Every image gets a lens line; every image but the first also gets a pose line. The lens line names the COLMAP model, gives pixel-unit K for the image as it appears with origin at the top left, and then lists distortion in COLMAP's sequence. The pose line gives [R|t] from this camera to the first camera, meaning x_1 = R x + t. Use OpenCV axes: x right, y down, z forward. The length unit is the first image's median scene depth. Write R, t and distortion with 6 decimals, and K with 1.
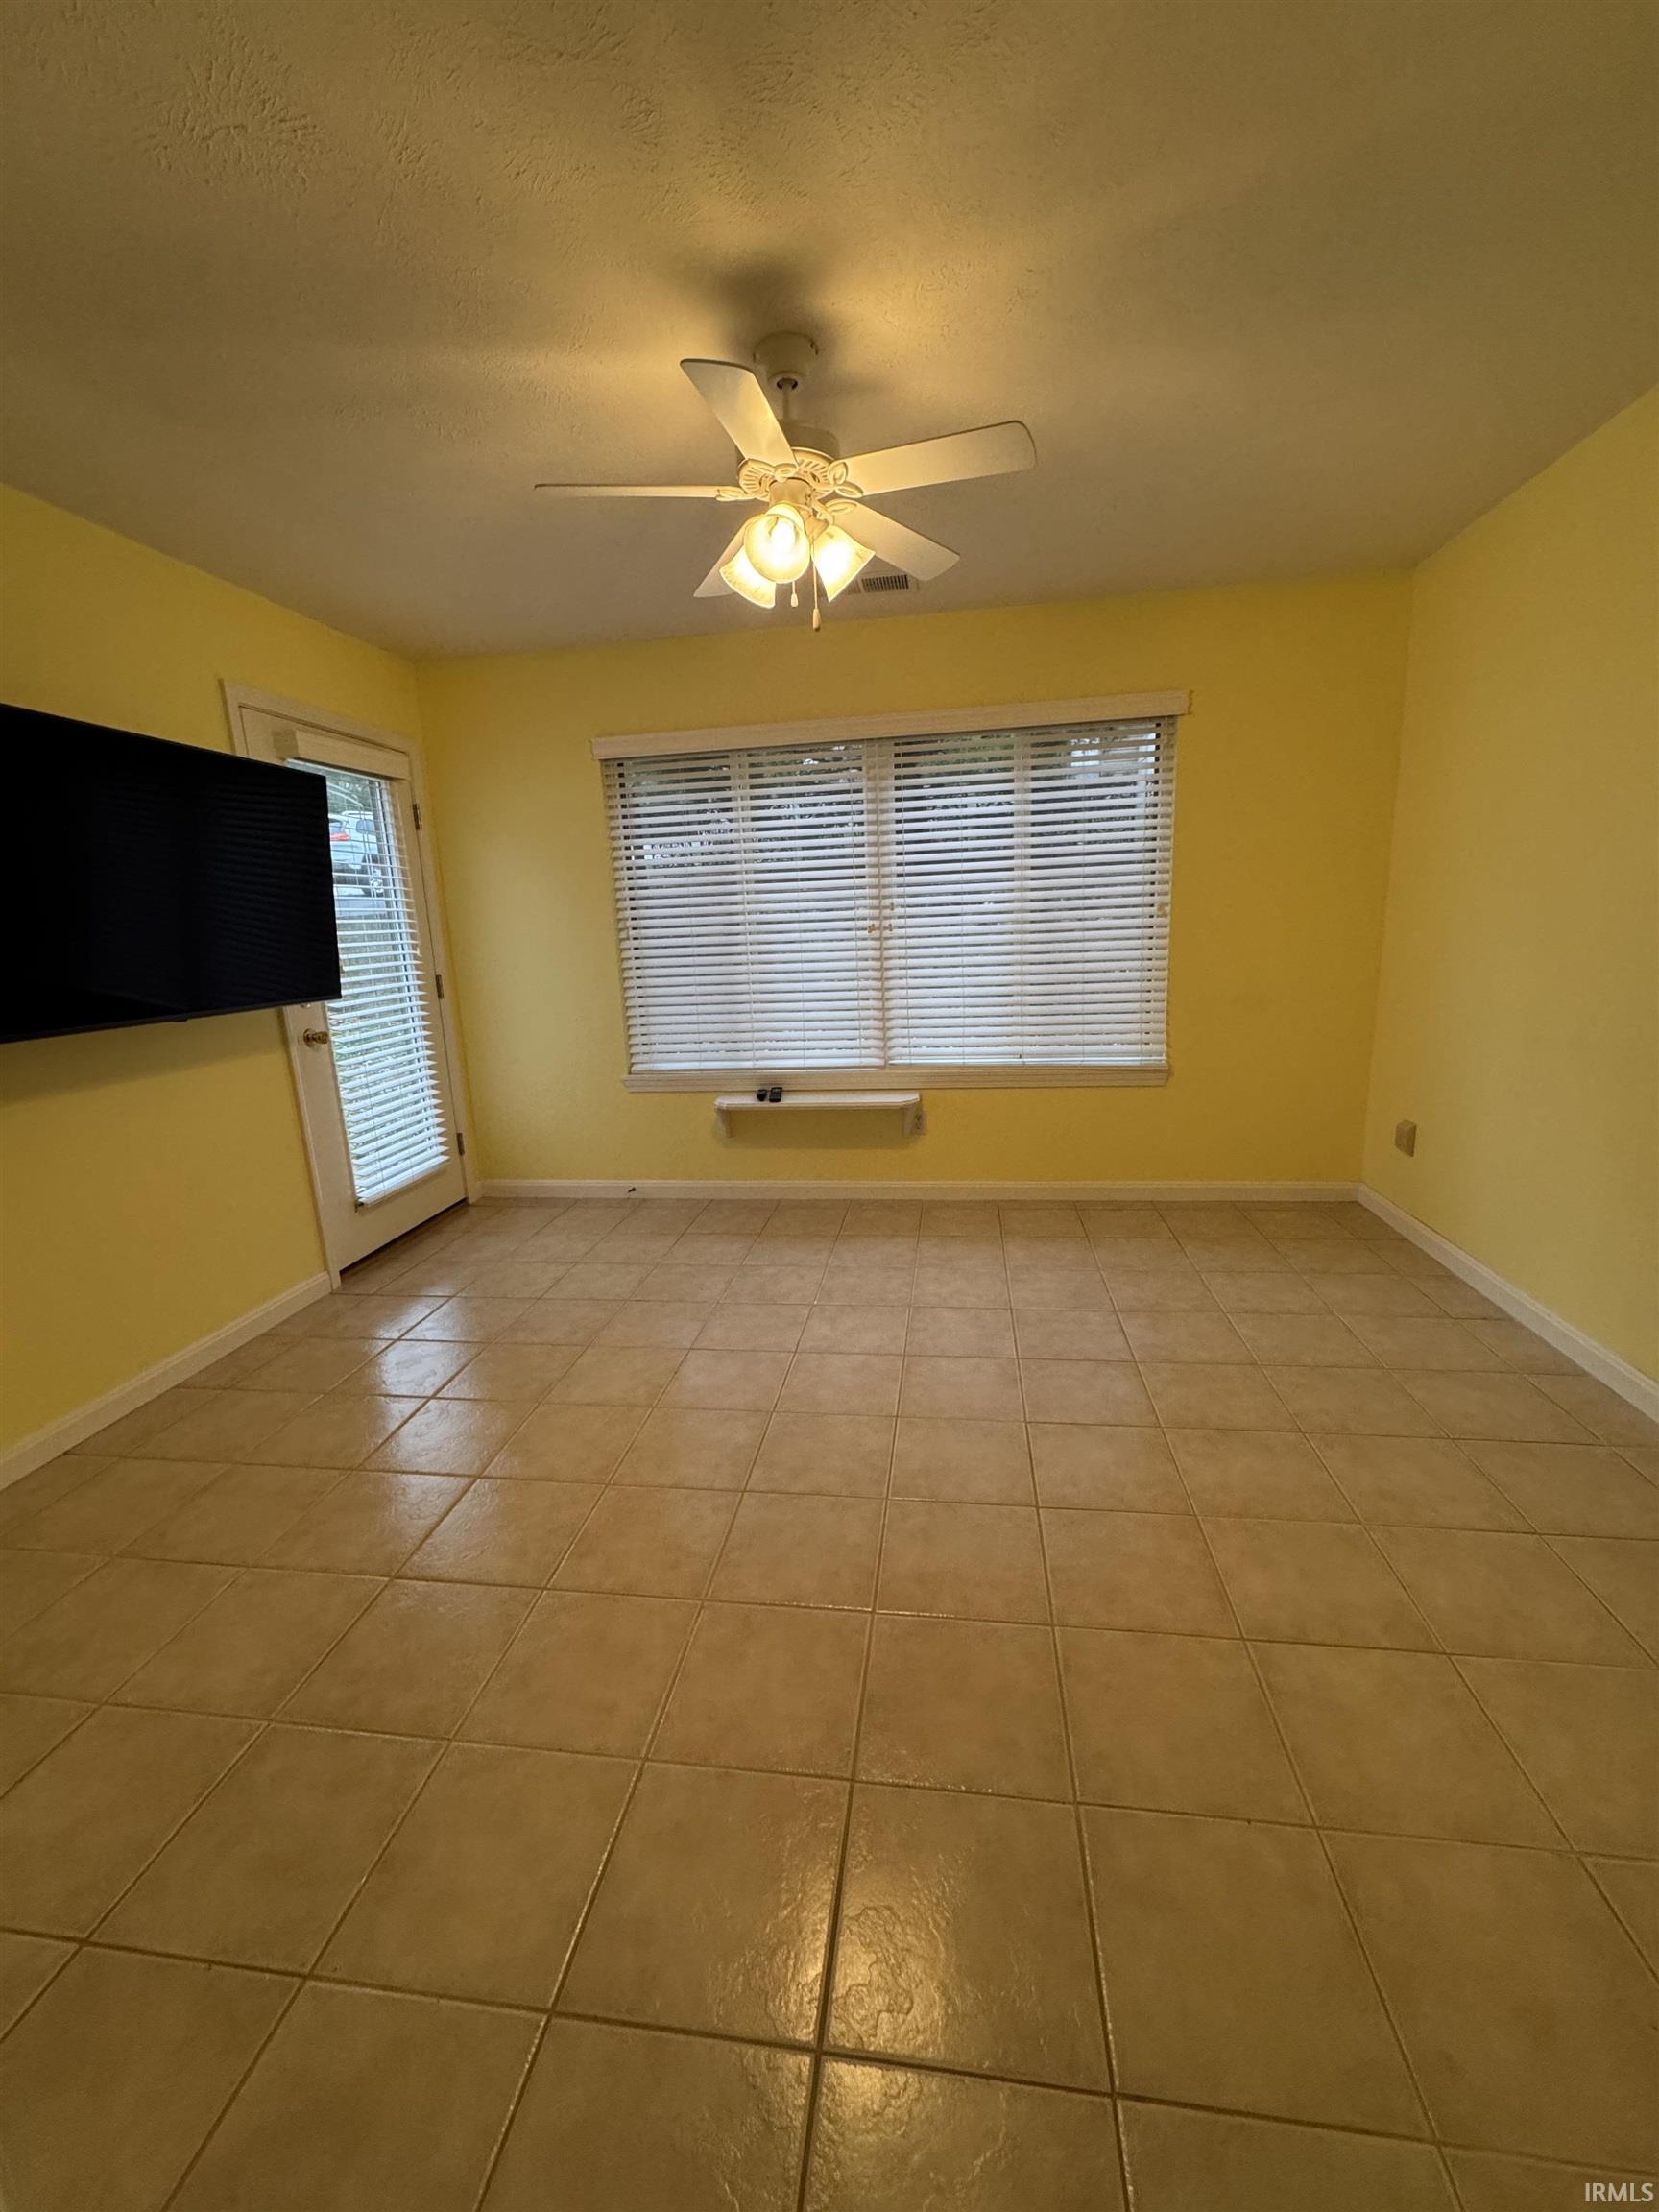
lens RADIAL K [[886.0, 0, 829.5], [0, 886.0, 1106.0], [0, 0, 1]] dist [0.002236, 0.000016]
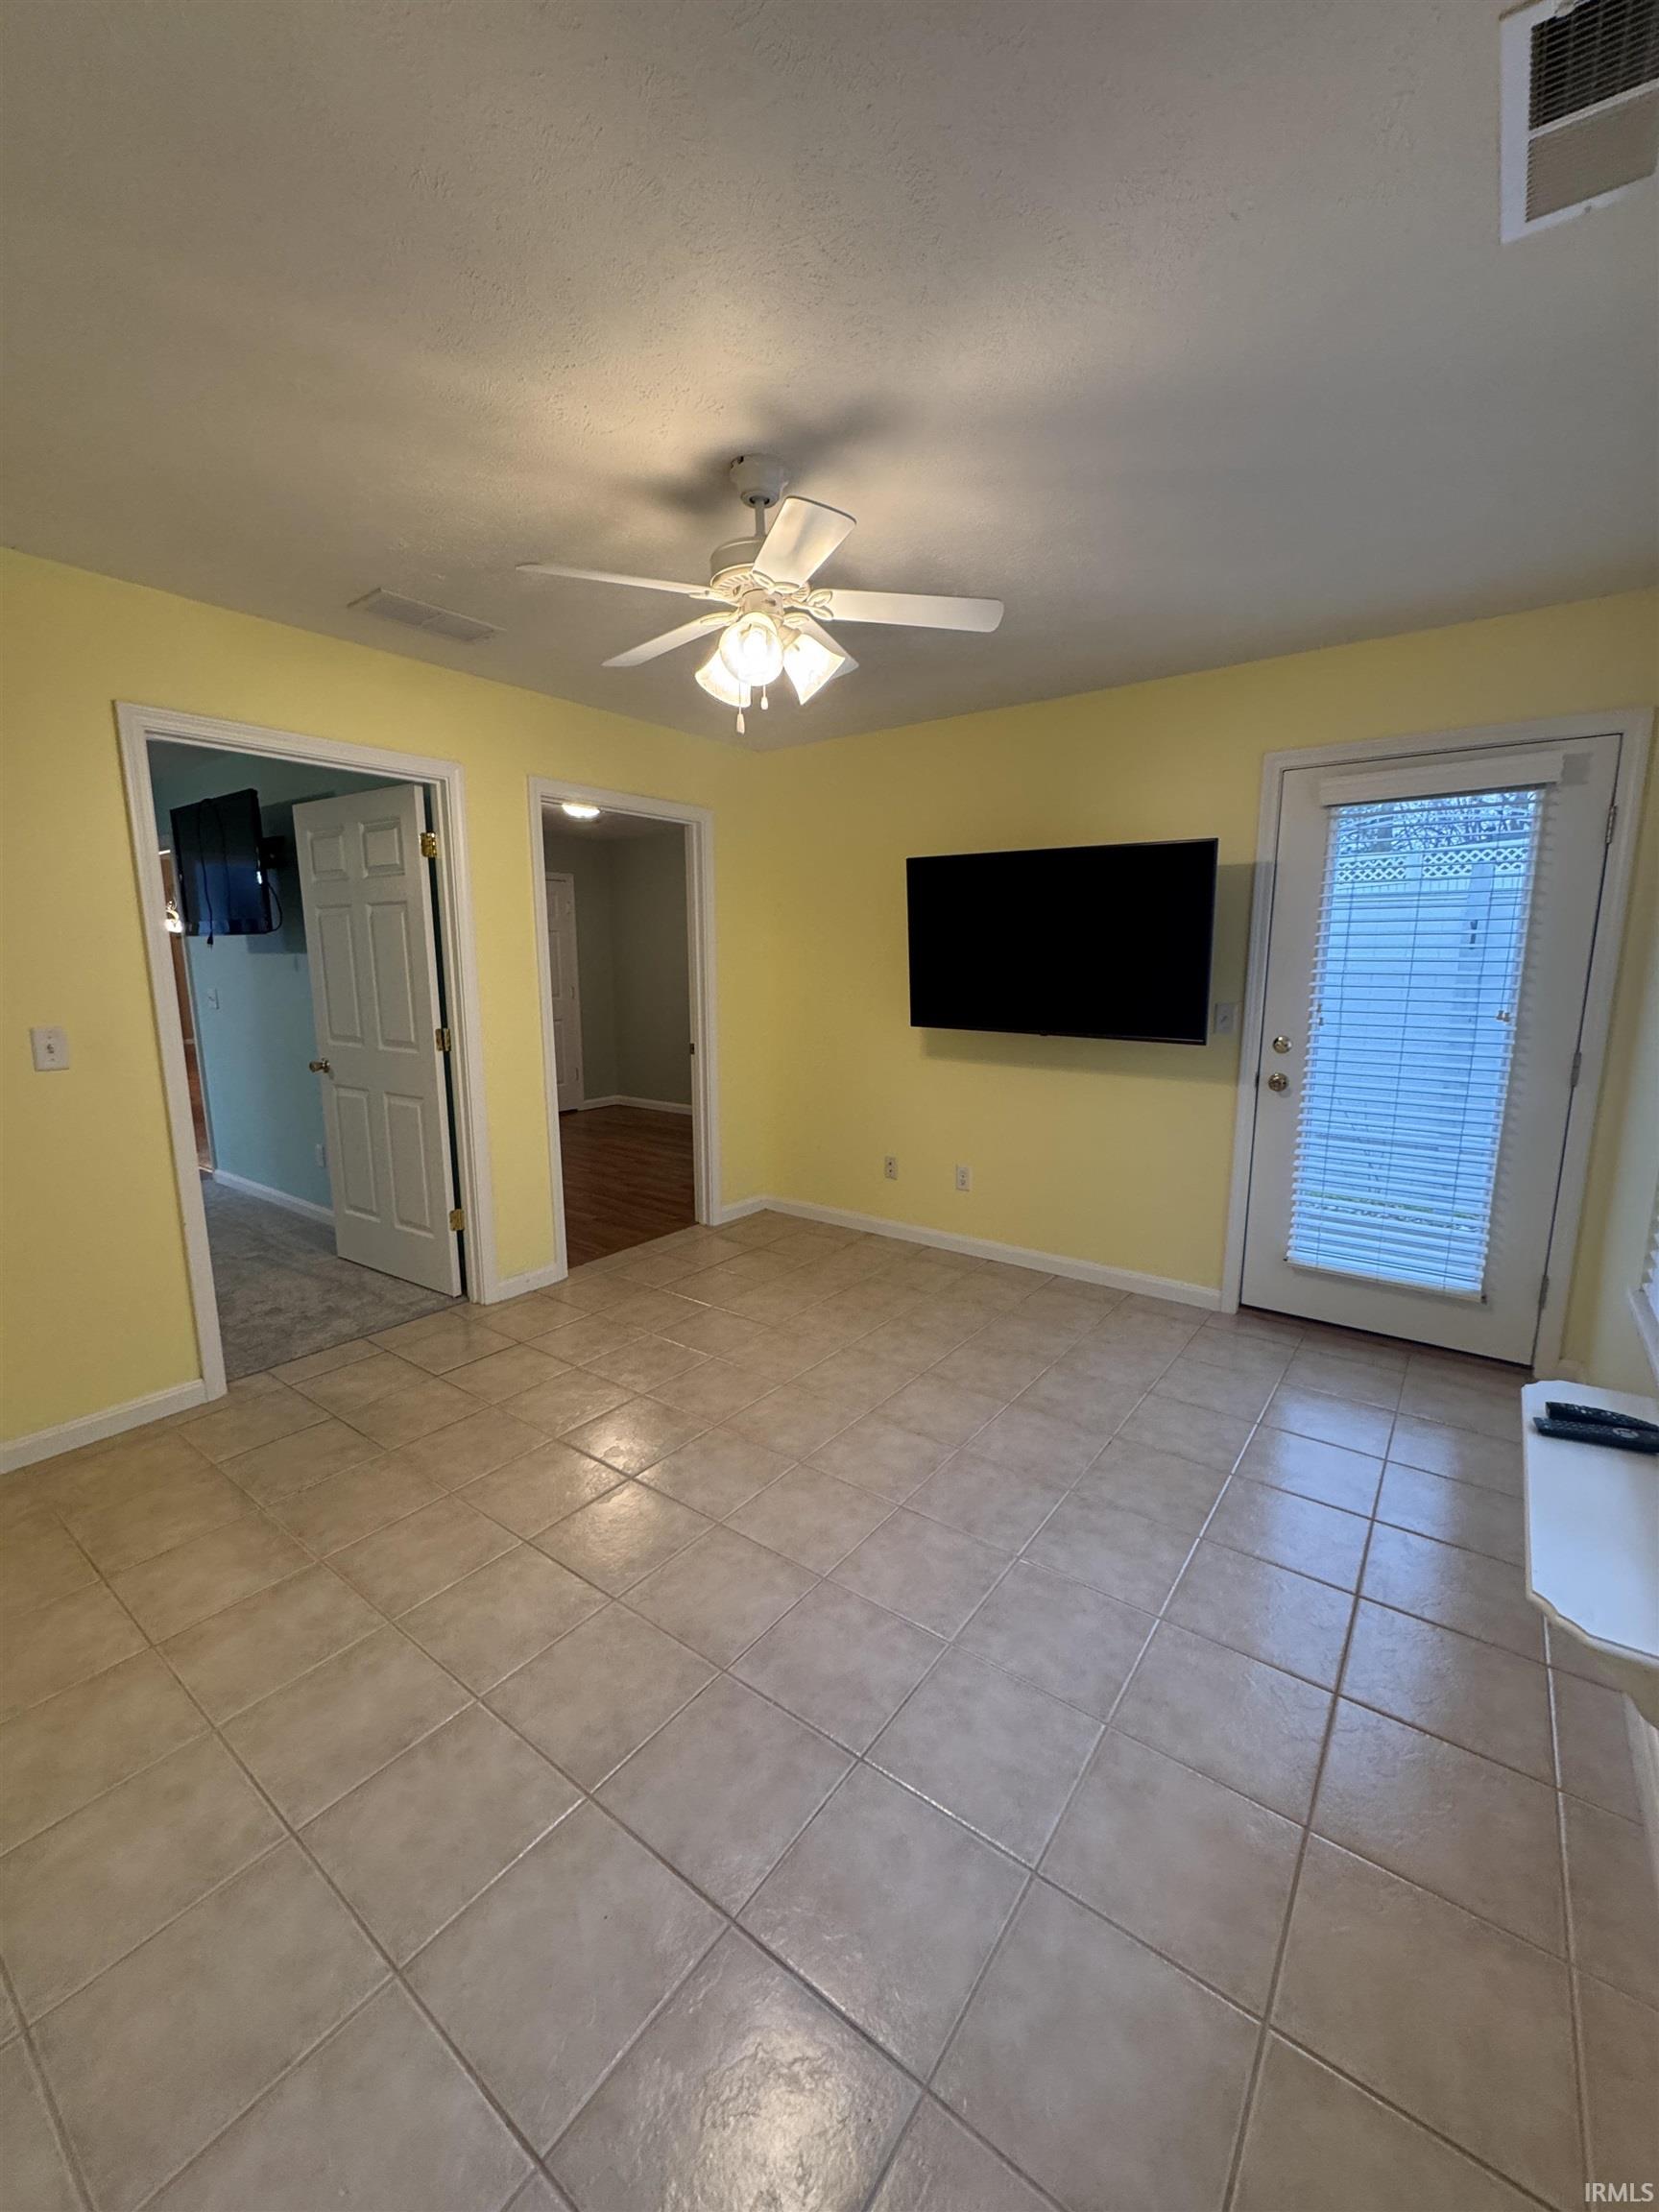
lens RADIAL K [[886.0, 0, 829.5], [0, 886.0, 1106.0], [0, 0, 1]] dist [0.002236, 0.000016]
pose [[-0.480627, 0.194993, -0.854971, 0.589900], [-0.161239, 0.938692, 0.304729, -0.304106], [0.861974, 0.284315, -0.419720, 1.079535]]
